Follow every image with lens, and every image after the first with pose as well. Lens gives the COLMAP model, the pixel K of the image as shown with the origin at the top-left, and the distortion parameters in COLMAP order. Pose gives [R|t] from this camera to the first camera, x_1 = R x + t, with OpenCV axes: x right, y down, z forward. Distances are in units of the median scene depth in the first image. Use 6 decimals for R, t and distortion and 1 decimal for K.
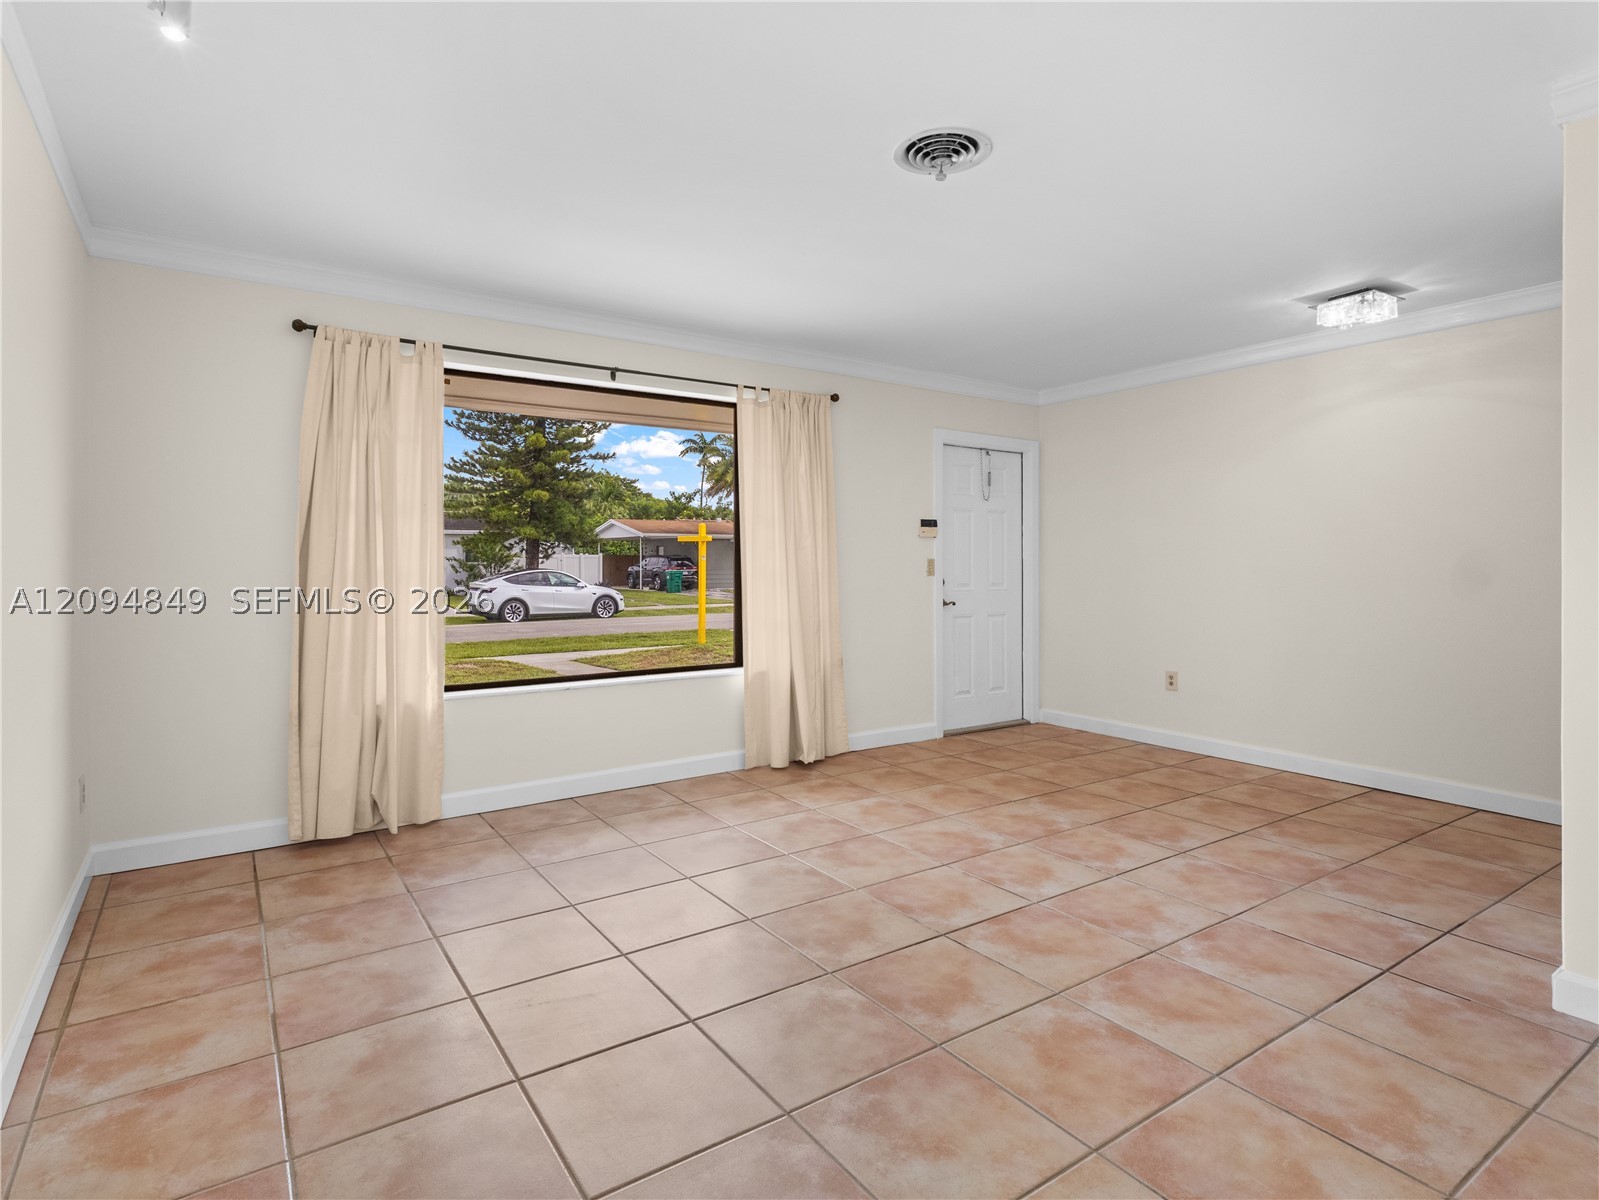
lens RADIAL K [[860.9, 0, 795.8], [0, 860.9, 571.7], [0, 0, 1]] dist [0.010327, 0.000713]
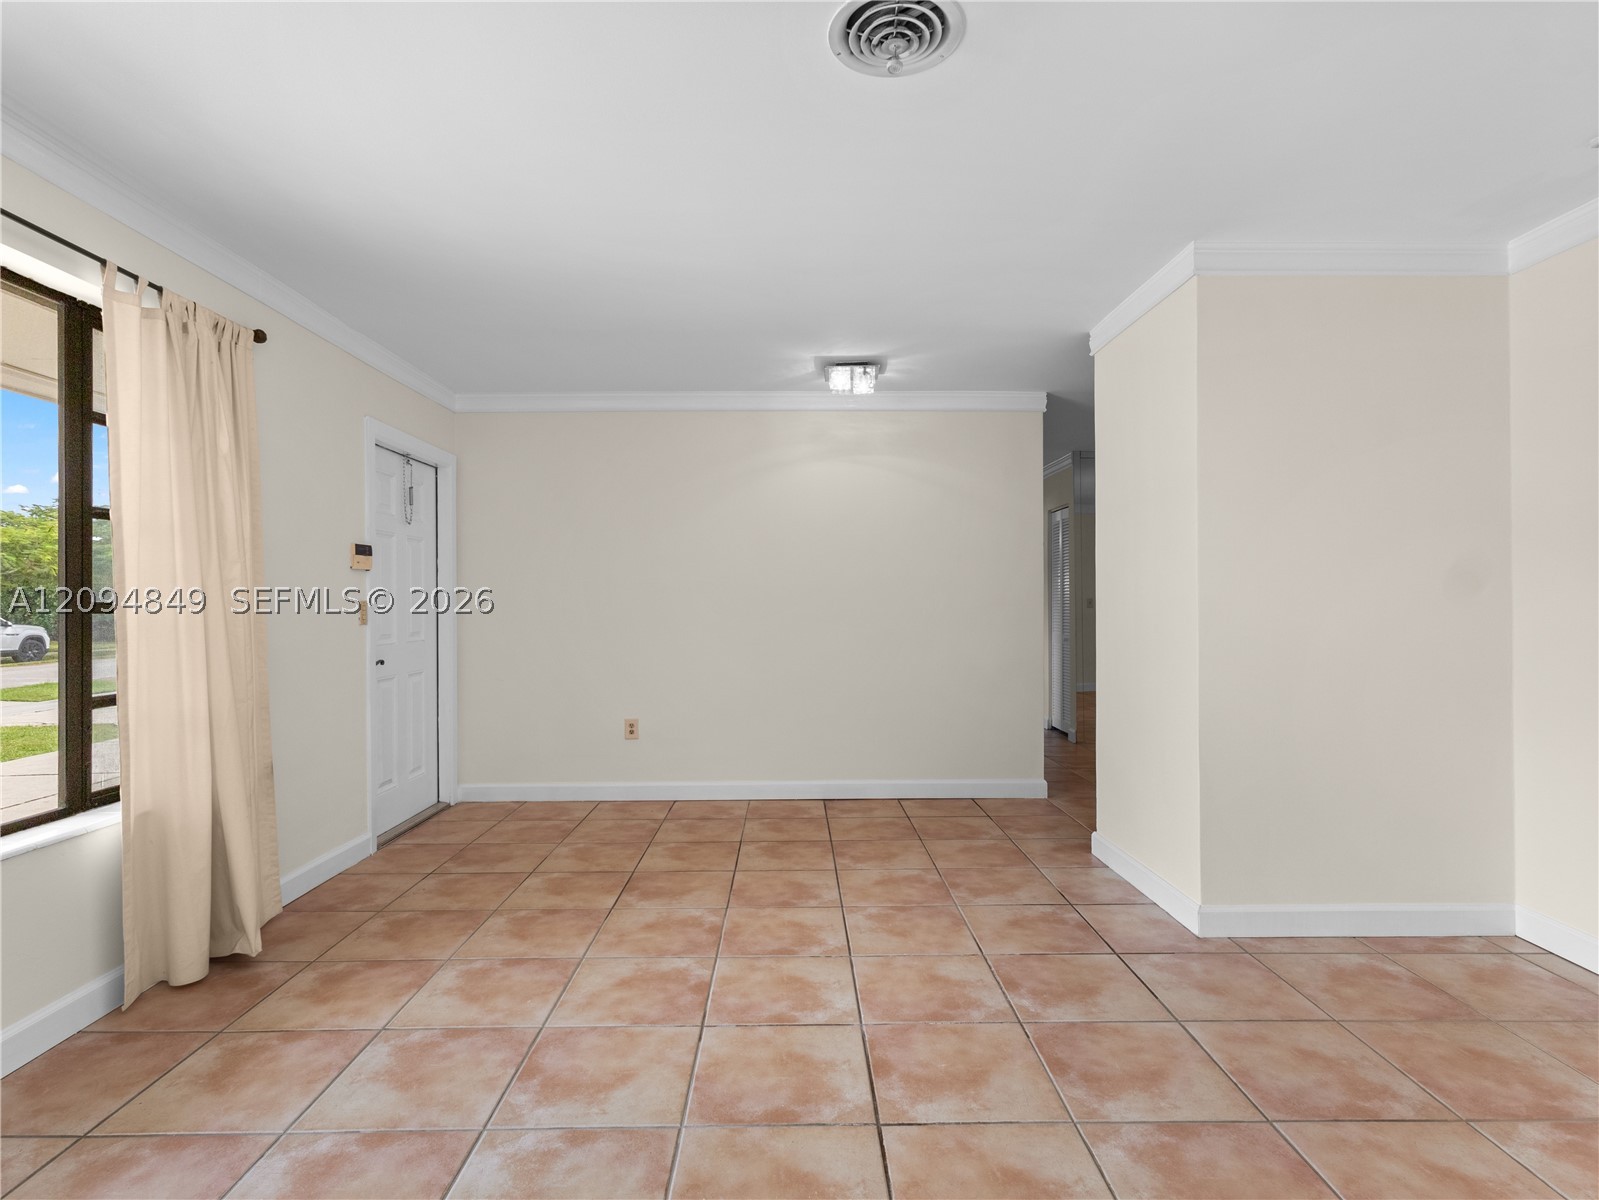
lens RADIAL K [[839.0, 0, 802.4], [0, 839.0, 596.2], [0, 0, 1]] dist [0.006928, 0.001490]
pose [[0.552444, 0.001421, 0.833549, -0.331828], [0.016396, 0.999787, -0.012571, -0.006039], [-0.833389, 0.020611, 0.552303, 0.492270]]
